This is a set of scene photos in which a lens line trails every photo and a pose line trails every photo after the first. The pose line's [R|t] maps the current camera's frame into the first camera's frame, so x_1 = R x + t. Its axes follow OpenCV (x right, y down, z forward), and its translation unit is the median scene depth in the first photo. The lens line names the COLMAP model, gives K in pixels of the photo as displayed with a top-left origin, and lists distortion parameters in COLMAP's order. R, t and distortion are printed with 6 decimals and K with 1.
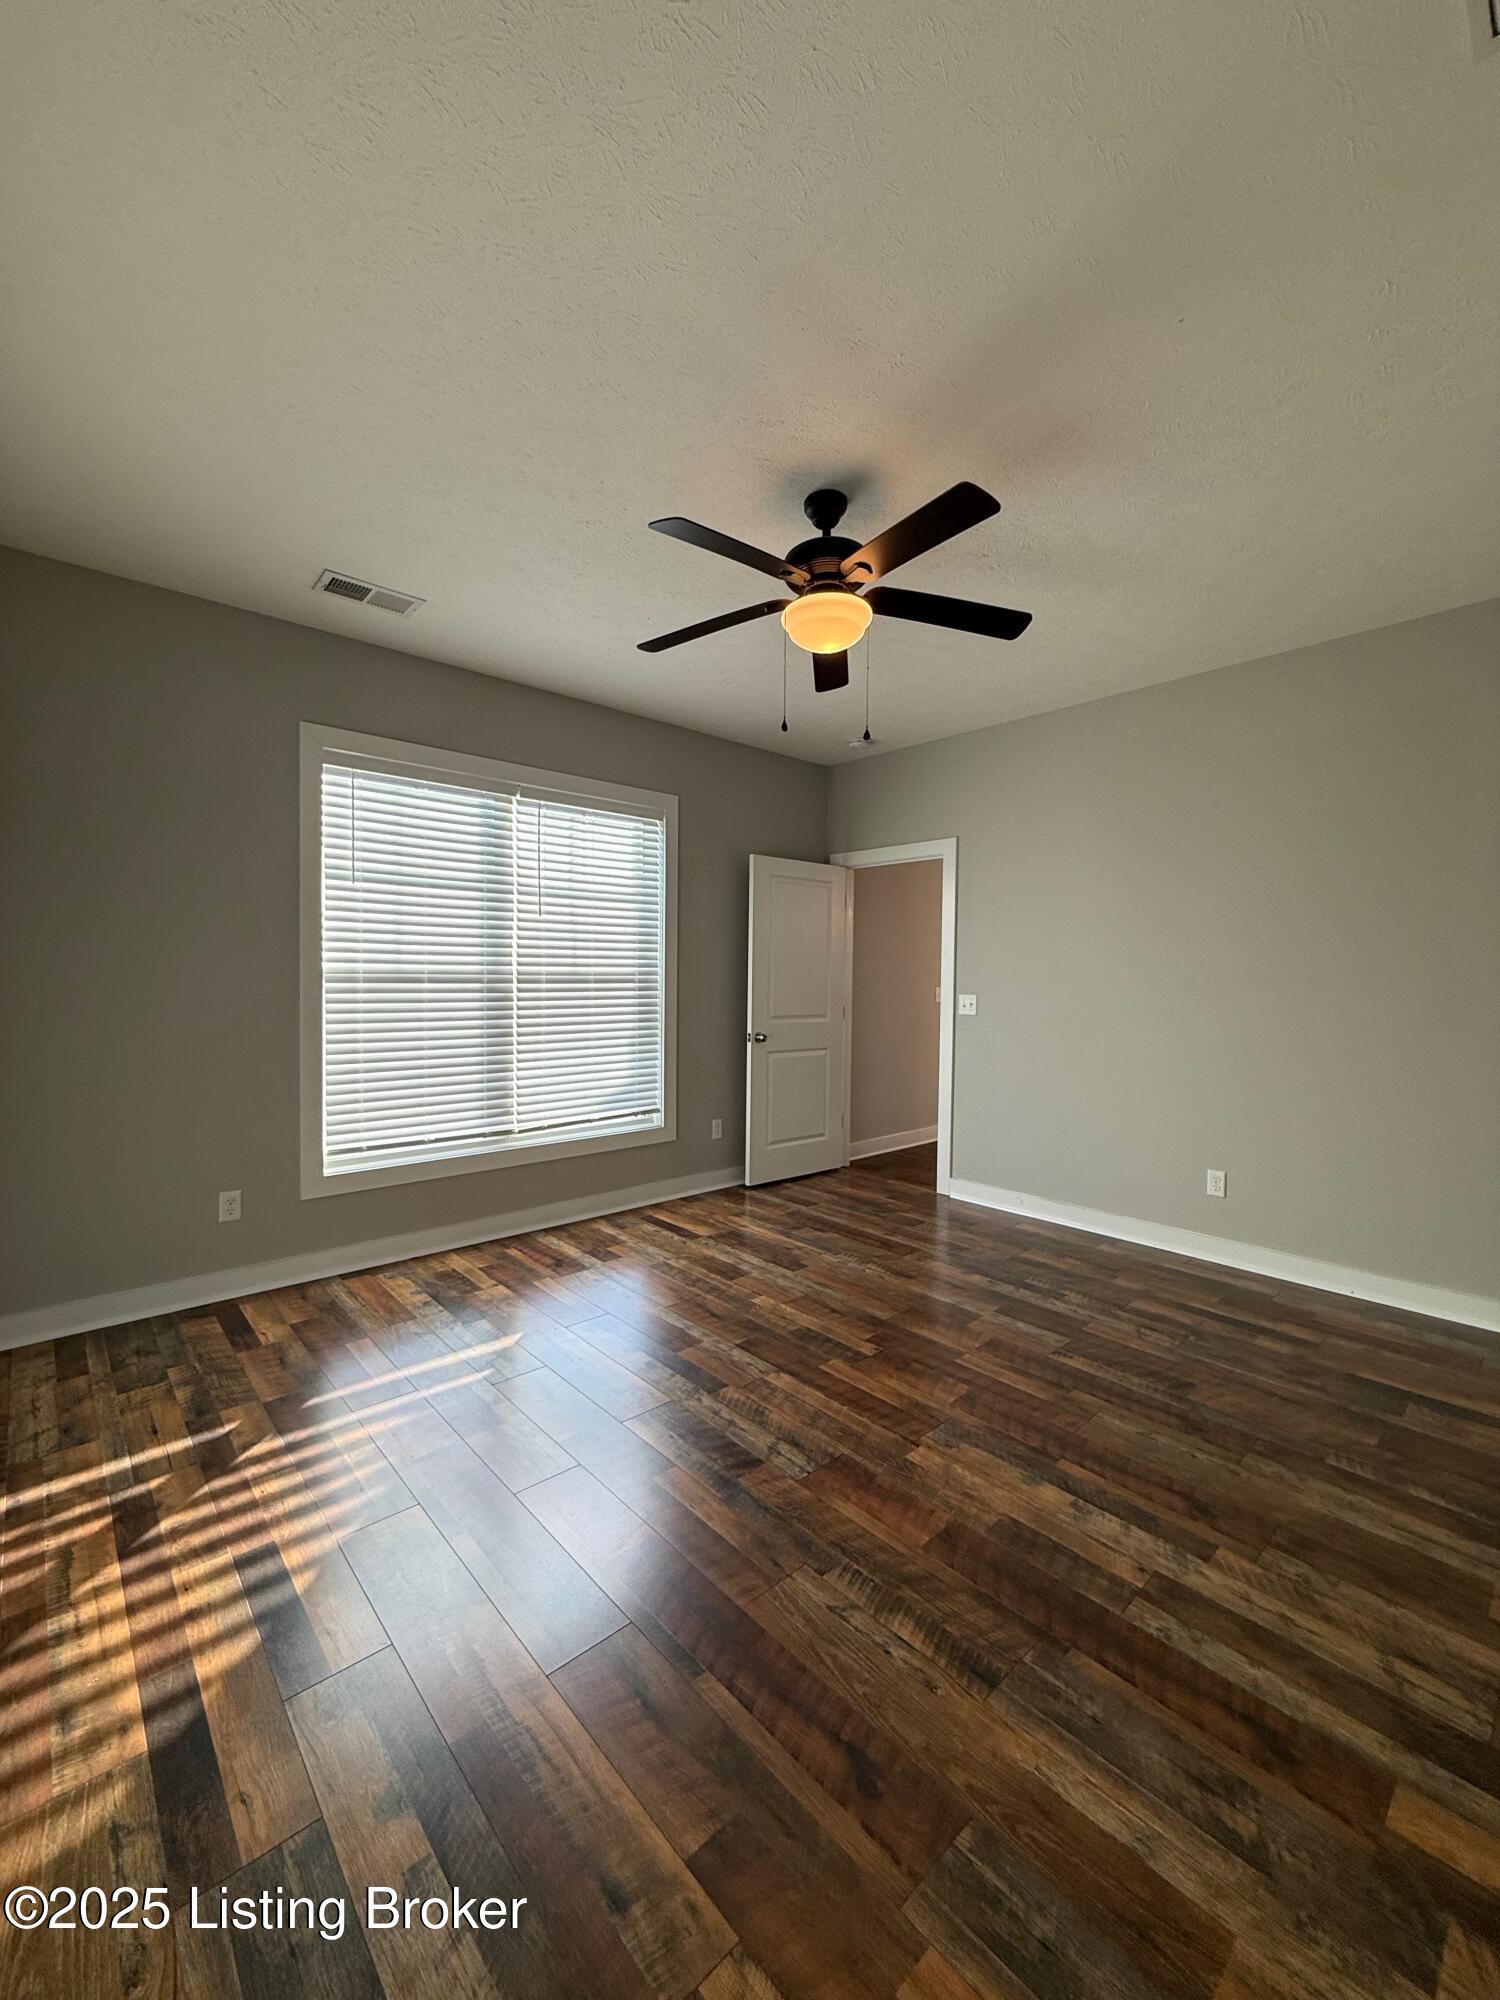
lens RADIAL K [[795.8, 0, 752.6], [0, 795.8, 994.7], [0, 0, 1]] dist [-0.001710, 0.000009]
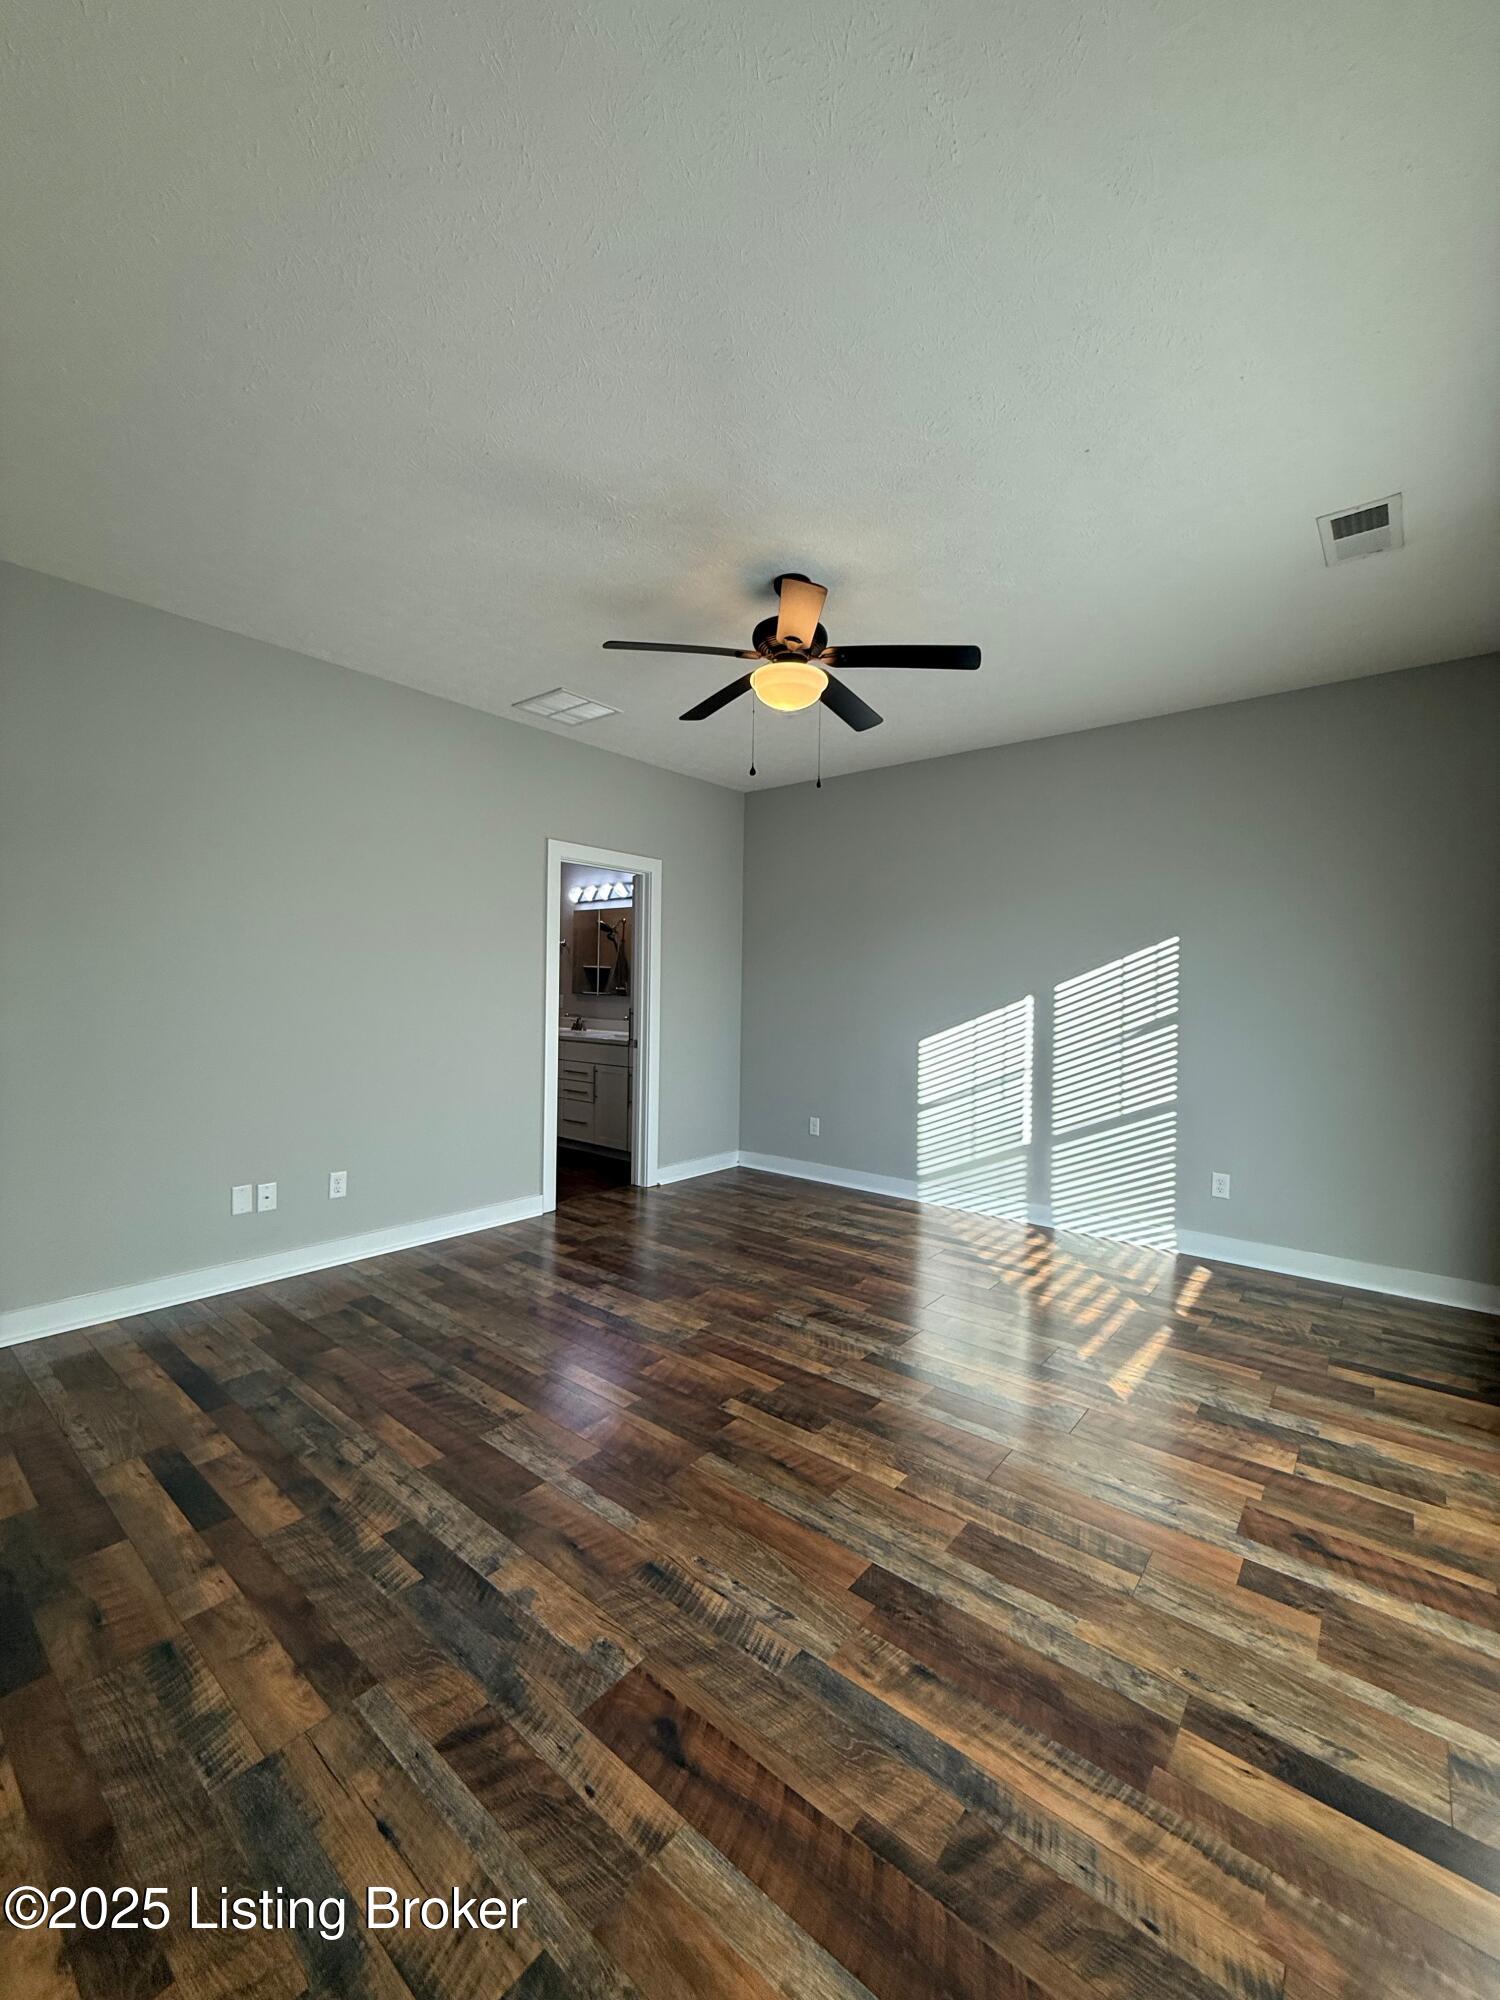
lens RADIAL K [[795.8, 0, 752.6], [0, 795.8, 994.7], [0, 0, 1]] dist [-0.001710, 0.000009]
pose [[-0.988634, -0.022733, -0.148614, 0.246689], [-0.027506, 0.999167, 0.030144, -0.035533], [0.147805, 0.033889, -0.988436, 1.723616]]
